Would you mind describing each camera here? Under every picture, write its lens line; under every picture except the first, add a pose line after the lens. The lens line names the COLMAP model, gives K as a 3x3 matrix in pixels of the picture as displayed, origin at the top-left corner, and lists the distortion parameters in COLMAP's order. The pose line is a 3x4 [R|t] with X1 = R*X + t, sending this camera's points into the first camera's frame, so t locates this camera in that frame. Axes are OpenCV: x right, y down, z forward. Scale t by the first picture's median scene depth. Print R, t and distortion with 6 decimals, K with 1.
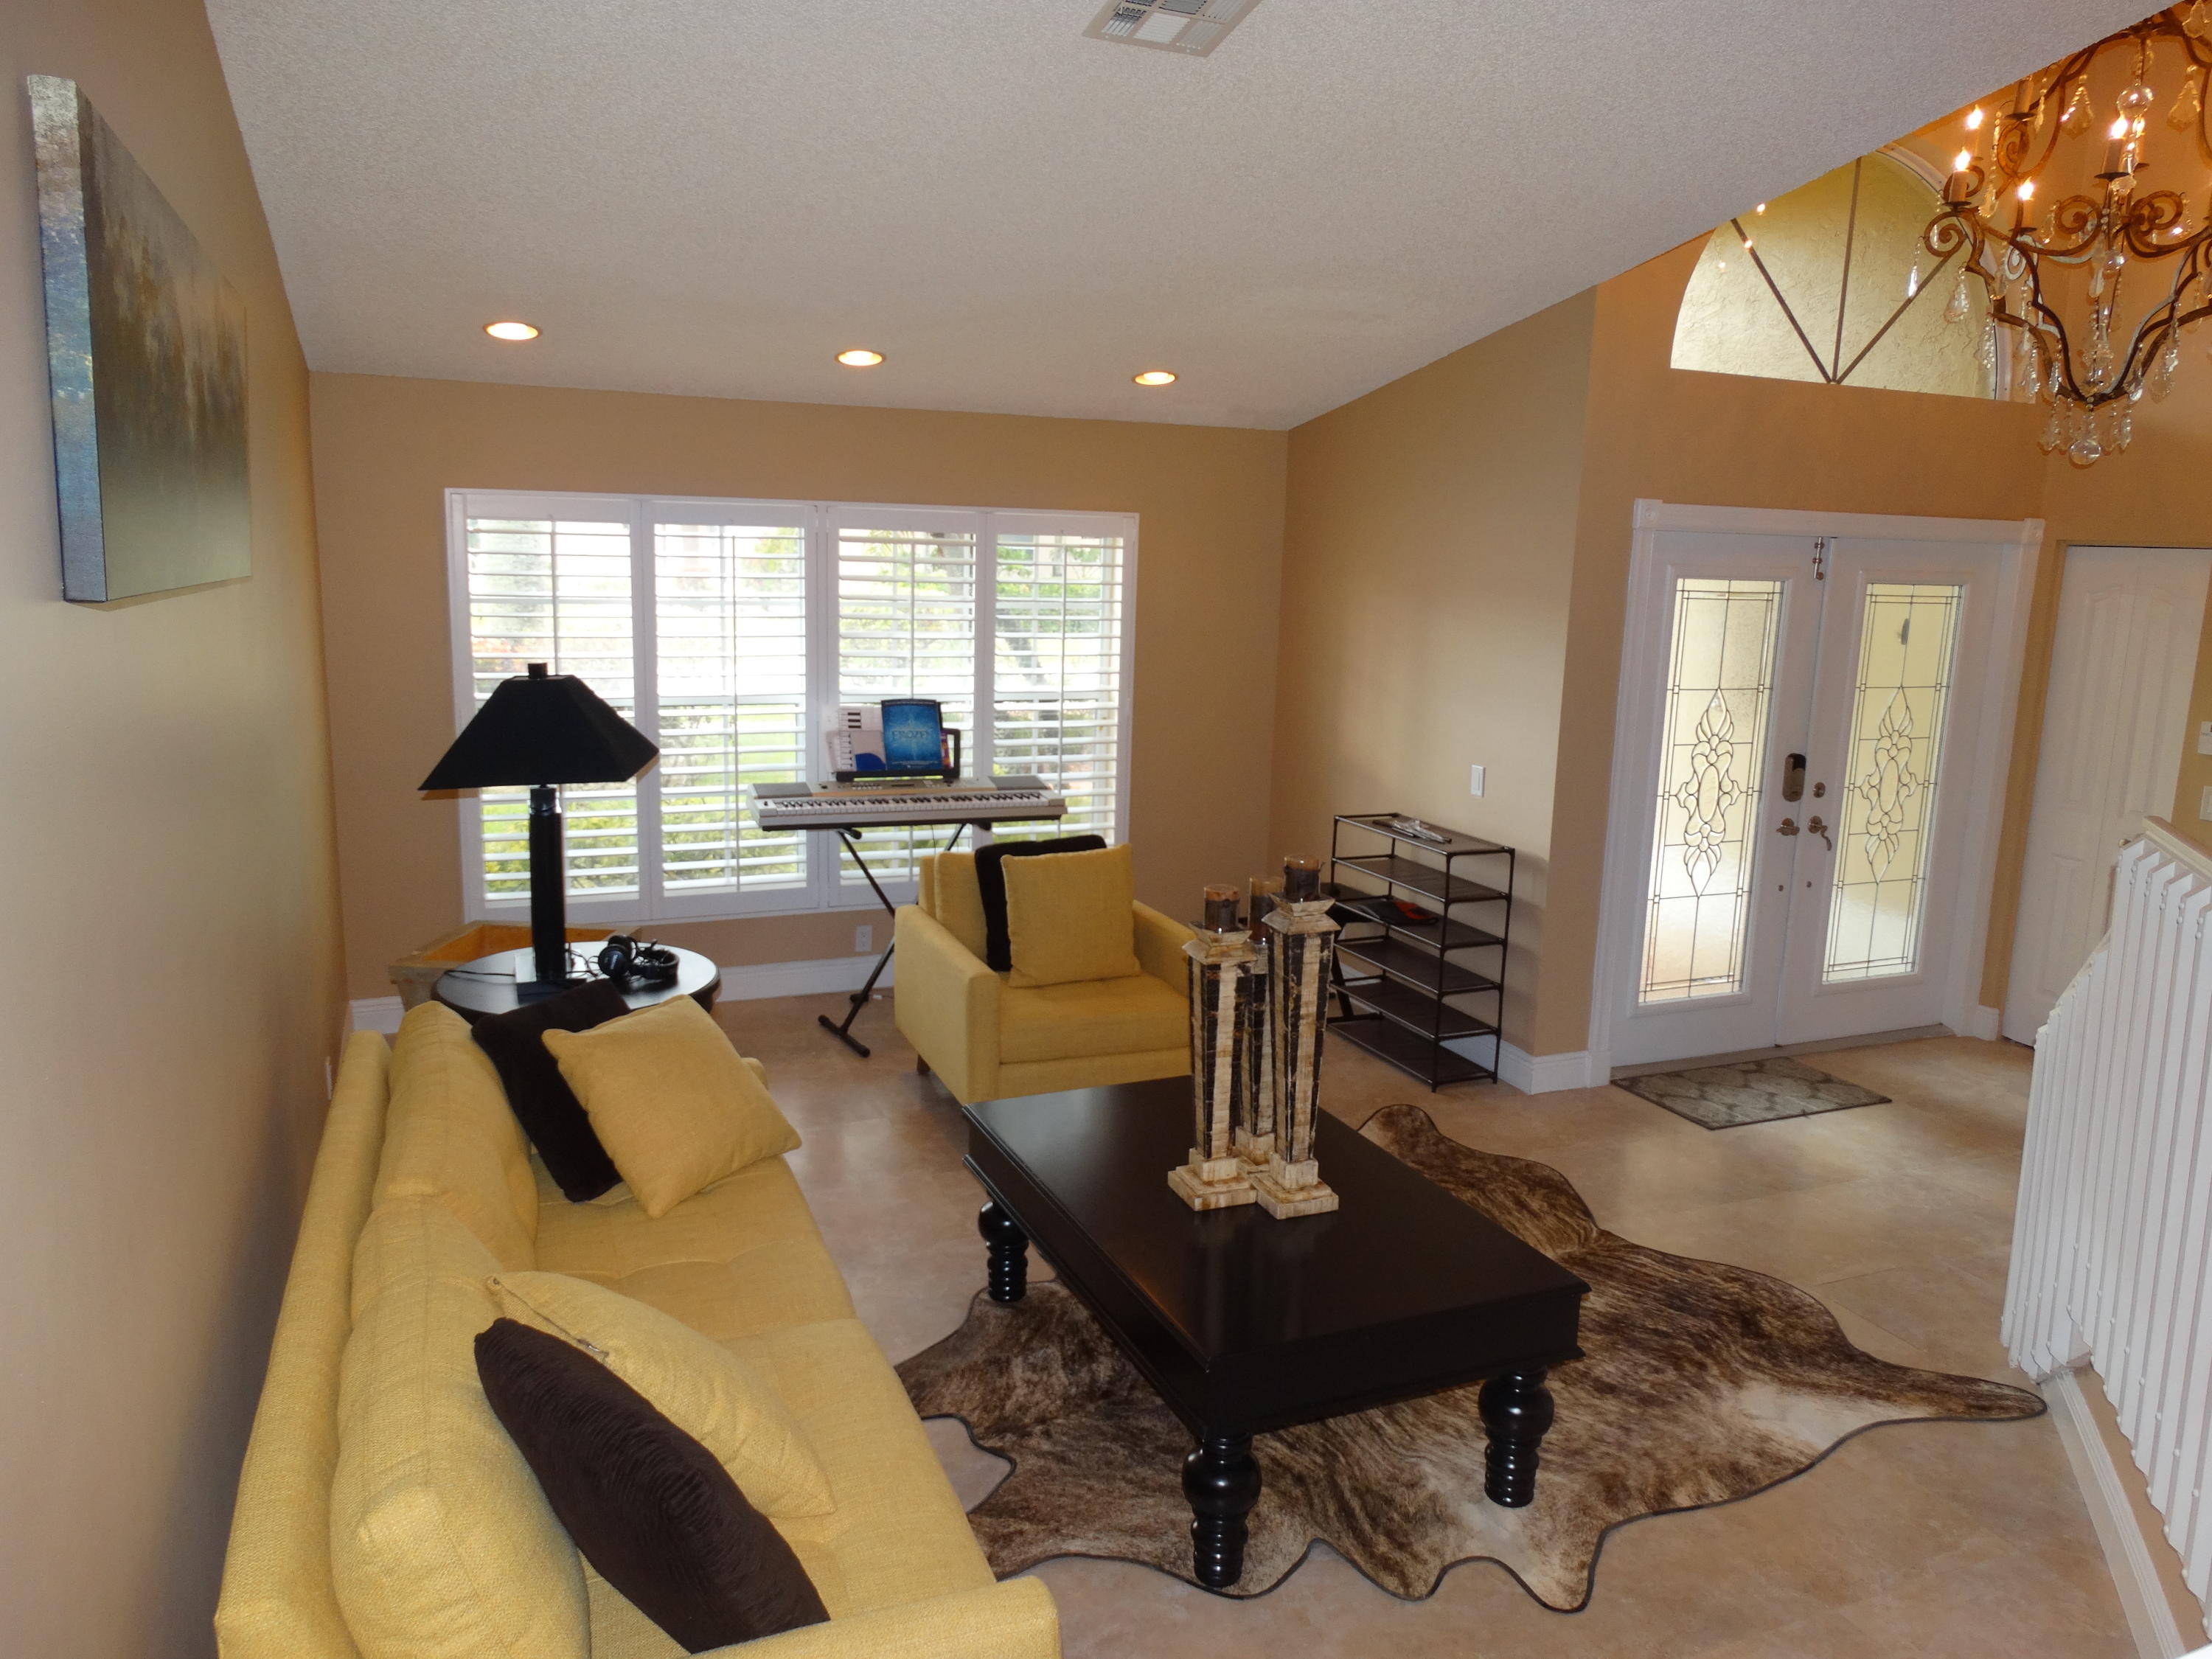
lens RADIAL K [[1606.0, 0, 1153.2], [0, 1606.0, 823.2], [0, 0, 1]] dist [0.032077, -0.031190]
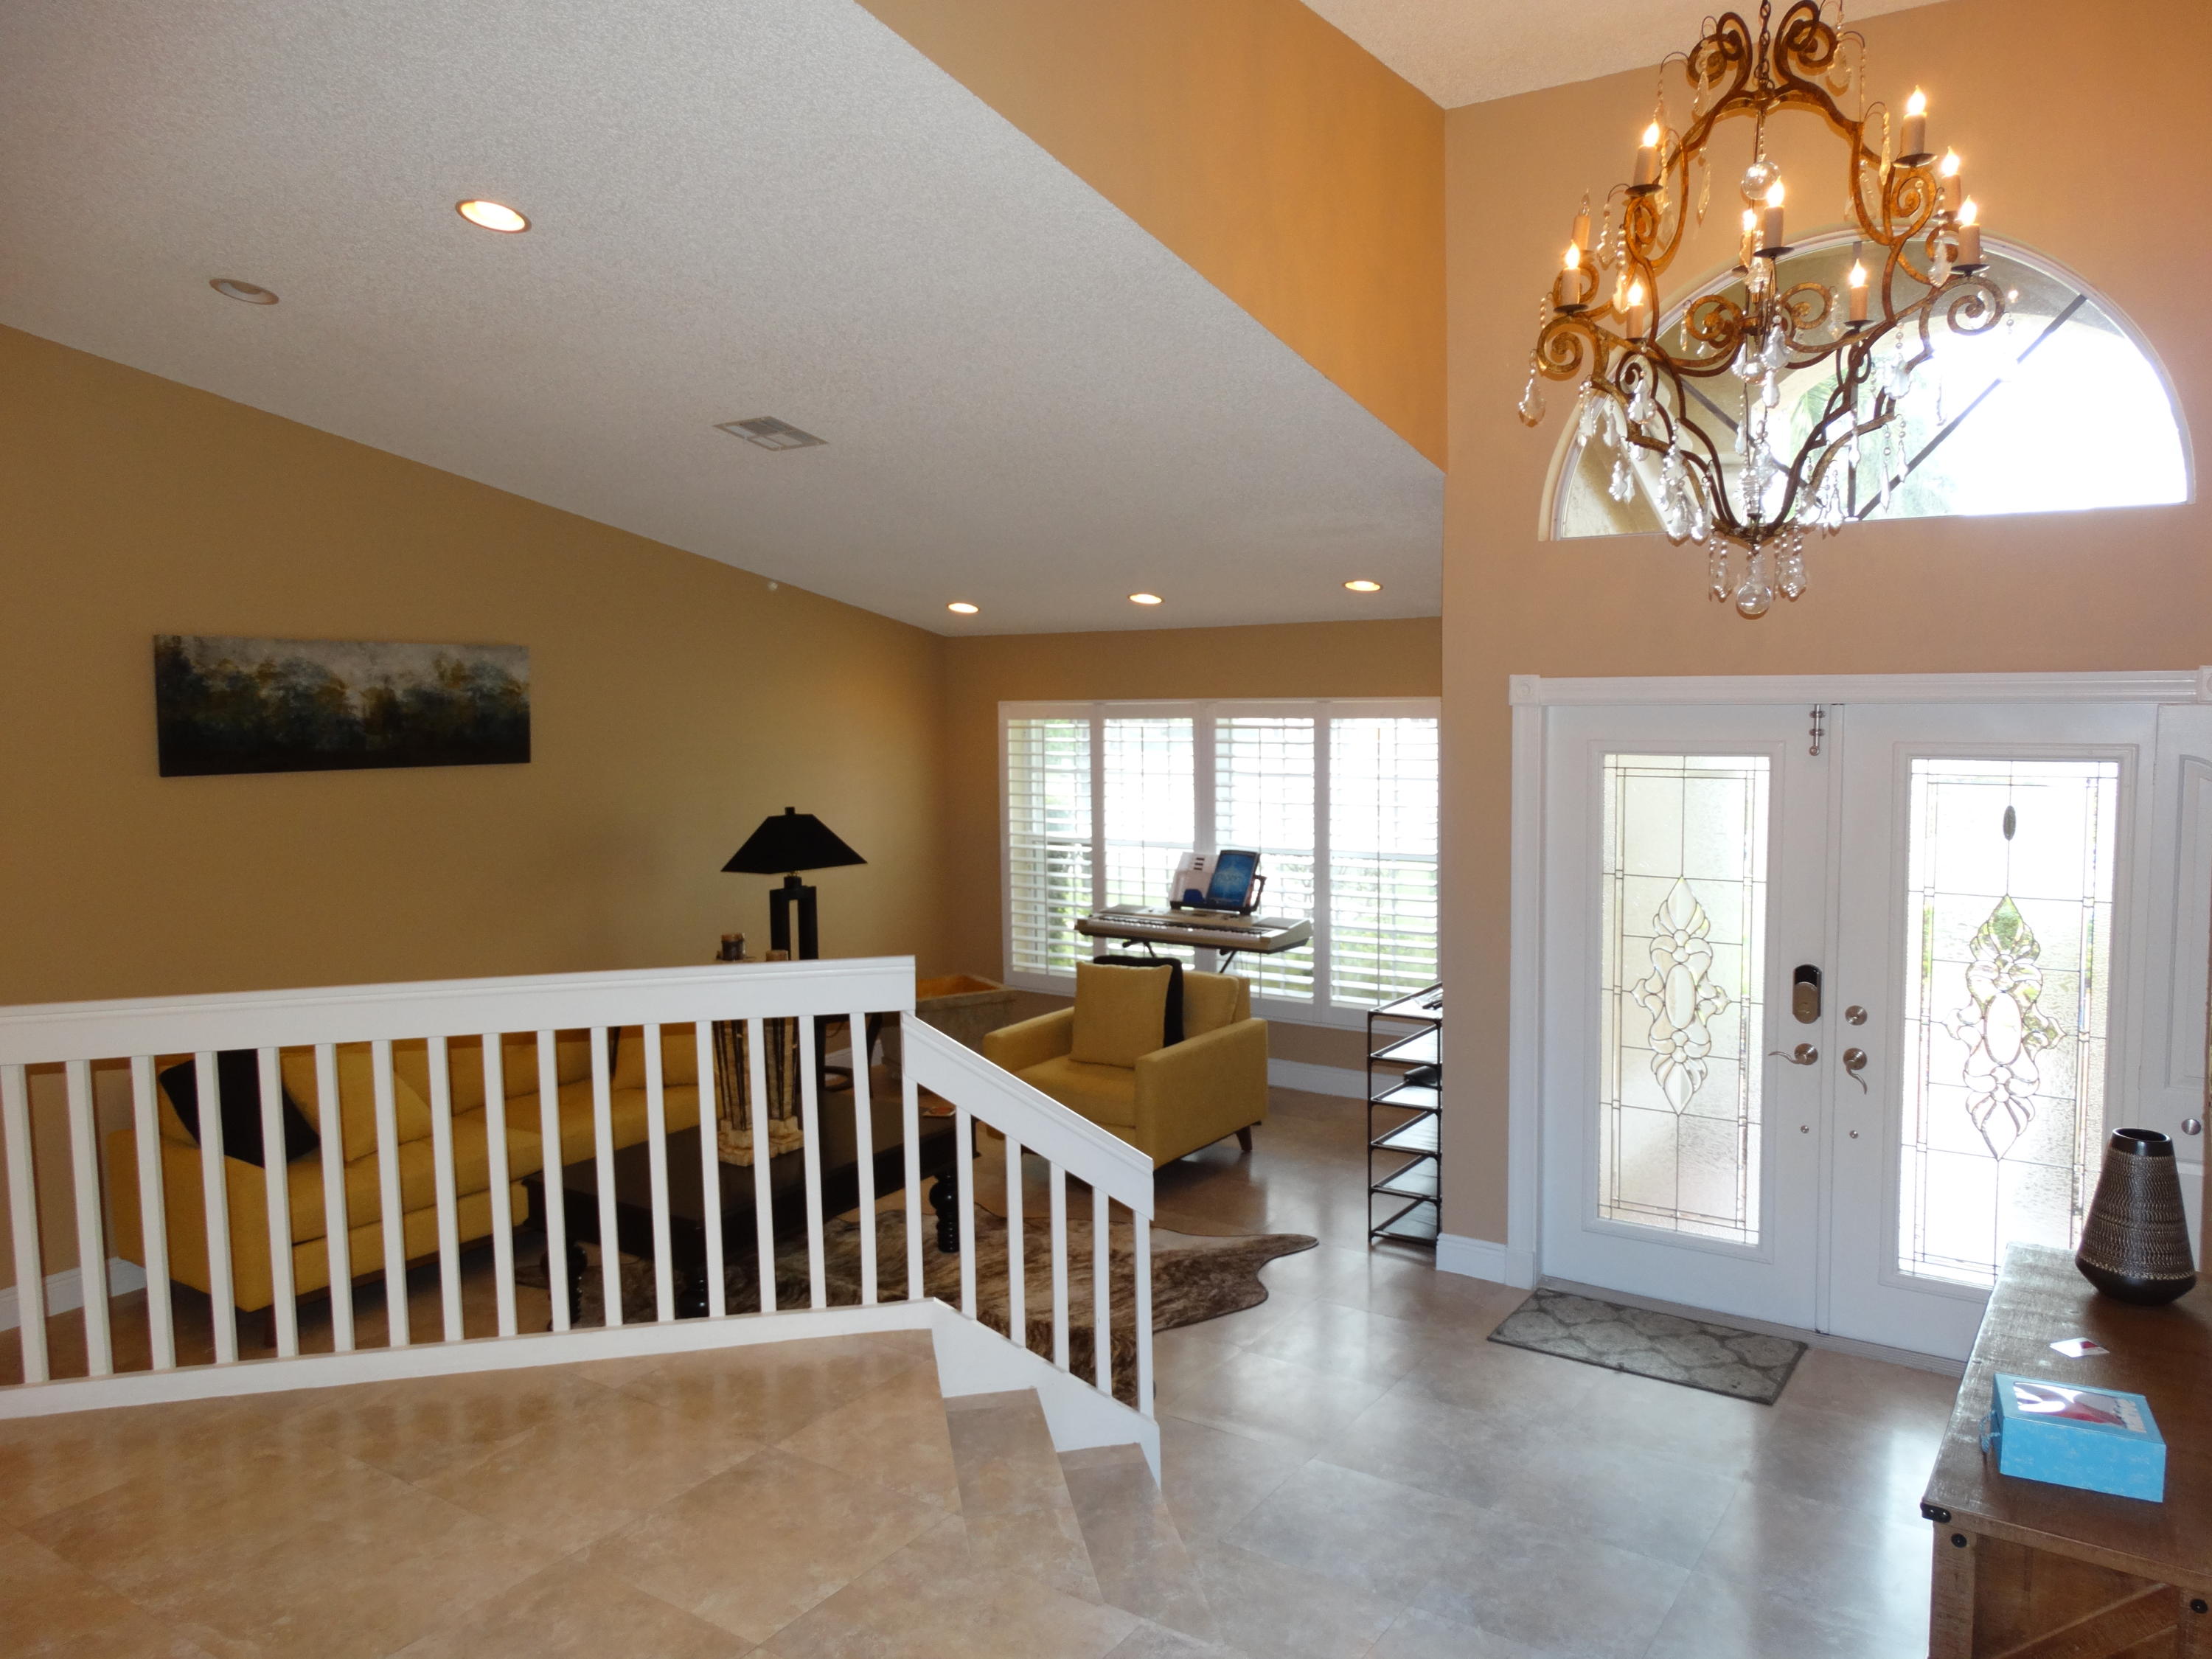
lens RADIAL K [[1577.9, 0, 1106.0], [0, 1577.9, 829.5], [0, 0, 1]] dist [0.004550, -0.004639]
pose [[0.524230, 0.036073, -0.850812, 0.929841], [-0.119698, 0.992305, -0.031681, -0.044939], [0.843122, 0.118449, 0.524514, 0.280157]]
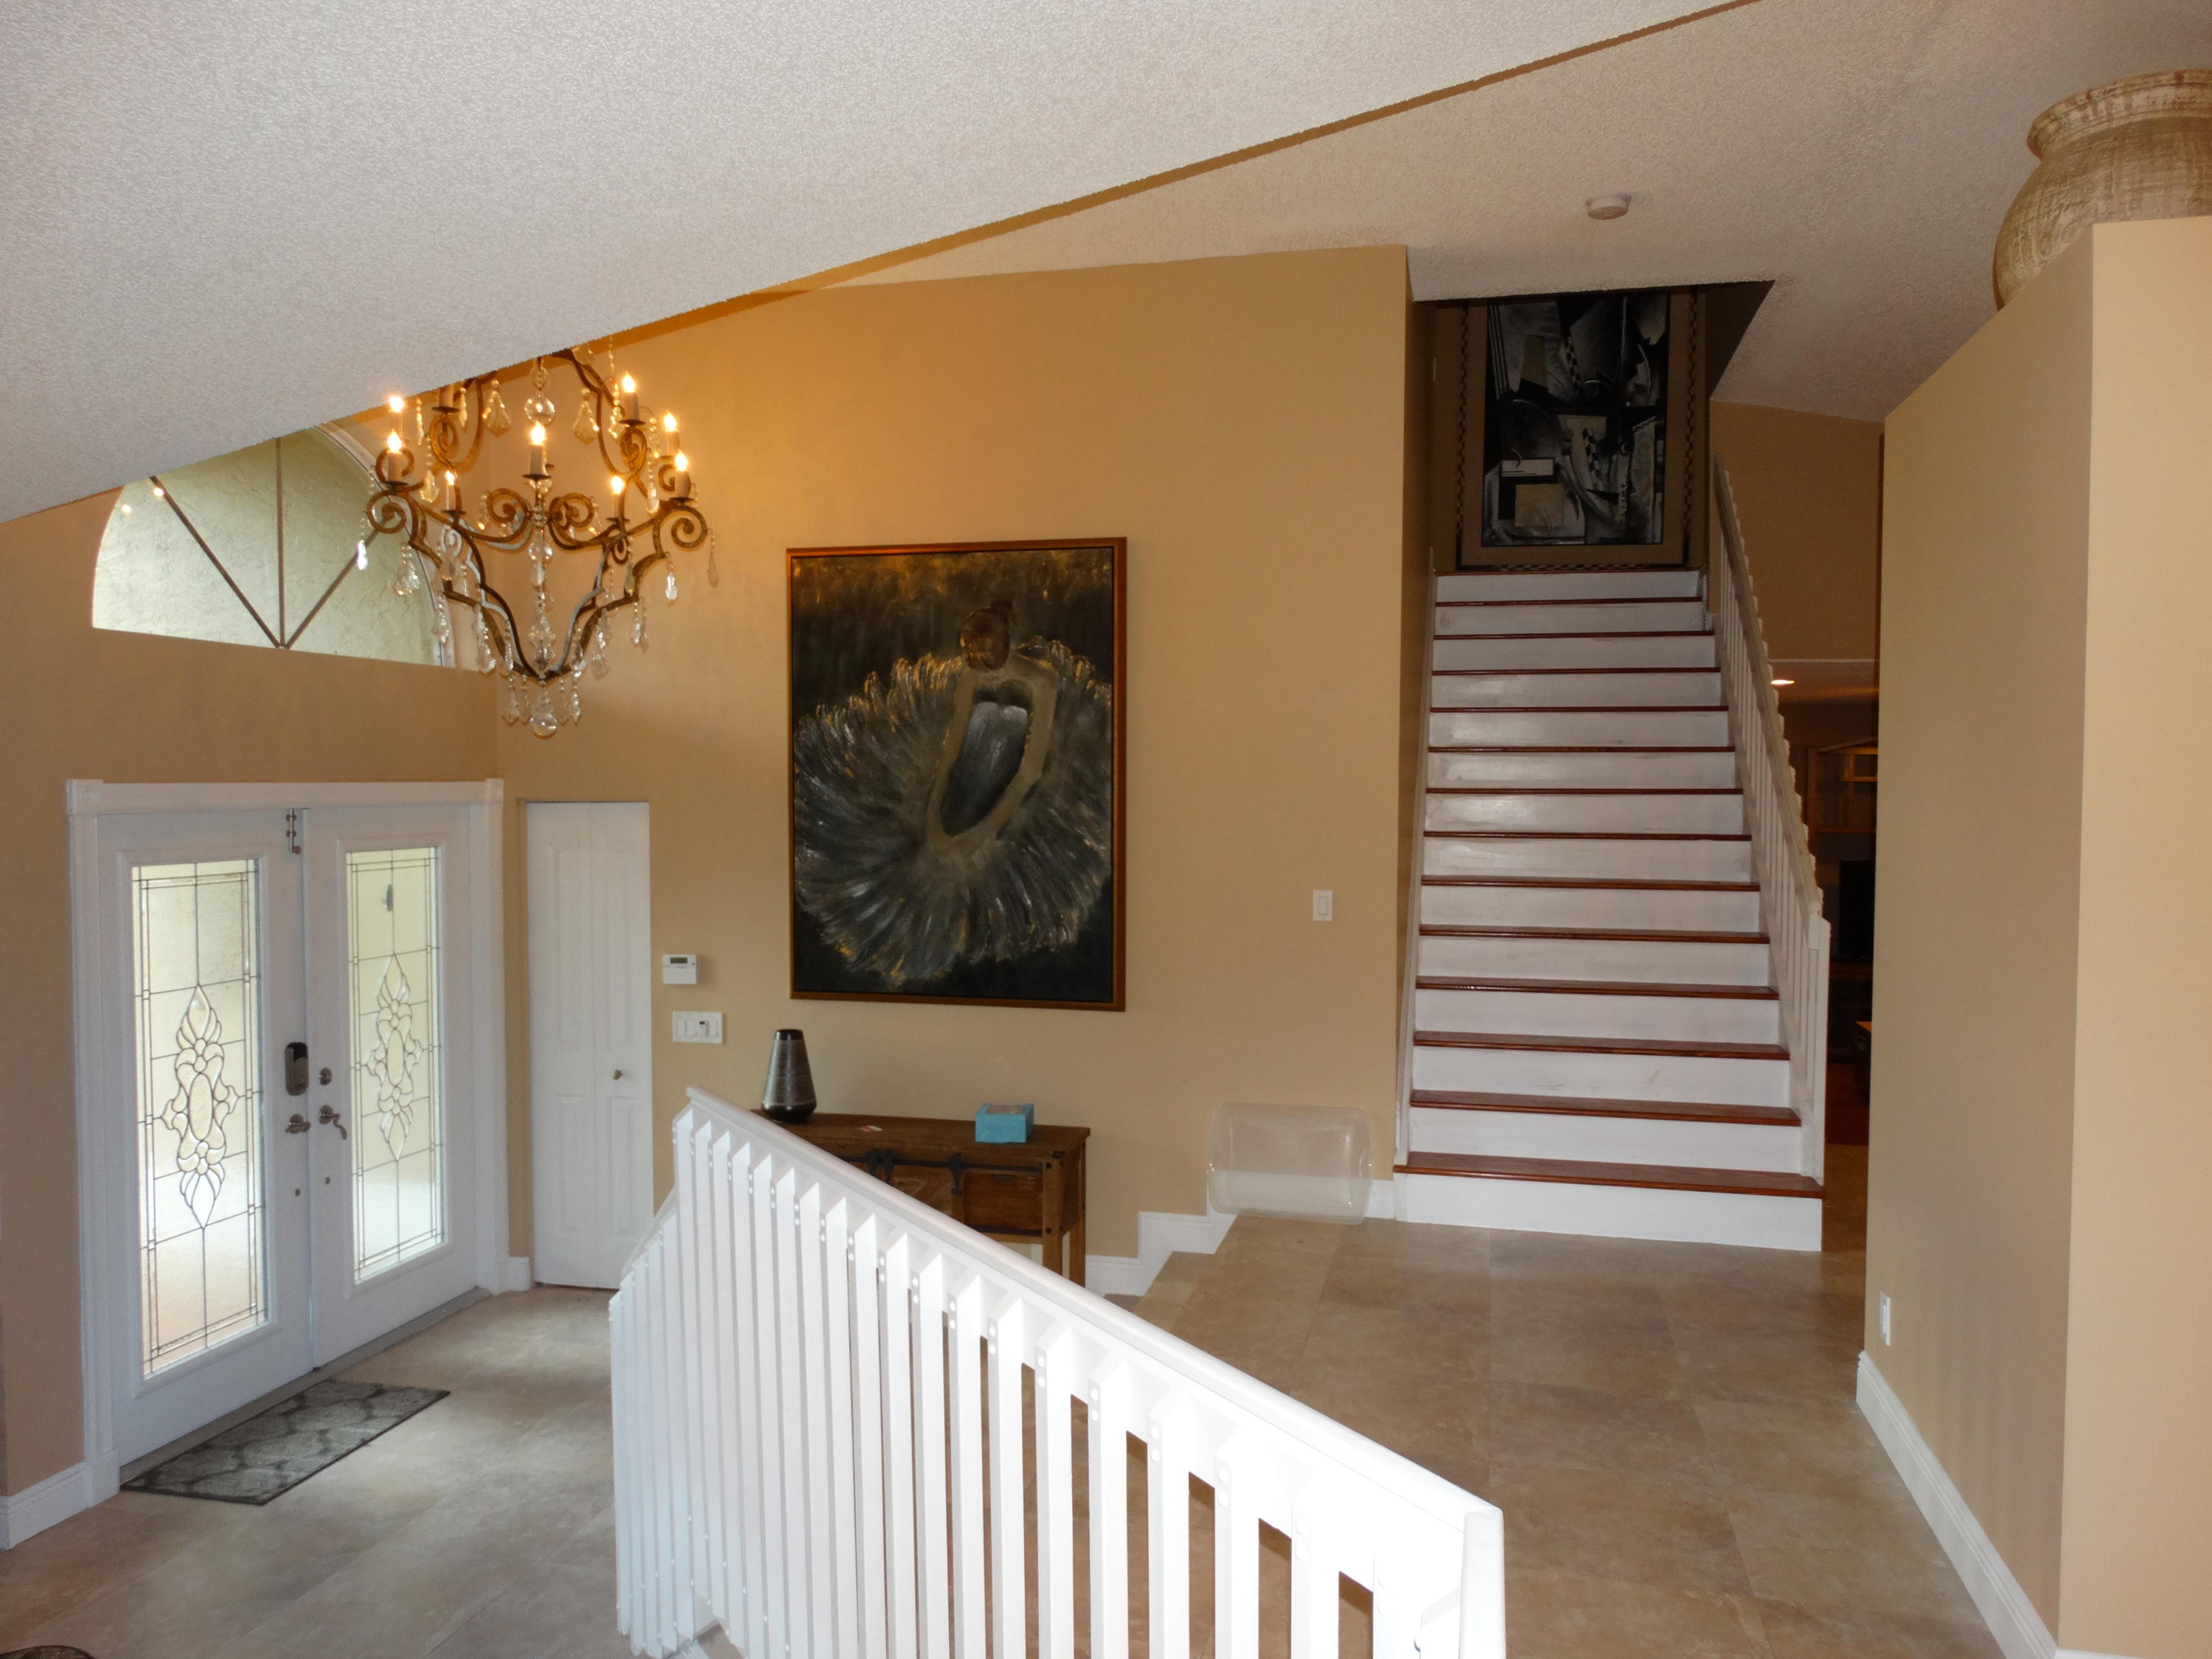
lens RADIAL K [[1577.9, 0, 1106.0], [0, 1577.9, 829.5], [0, 0, 1]] dist [0.004550, -0.004639]
pose [[0.622883, -0.061132, 0.779923, -0.005740], [0.161317, 0.985554, -0.051585, -0.043718], [-0.765503, 0.157946, 0.623746, 0.074823]]
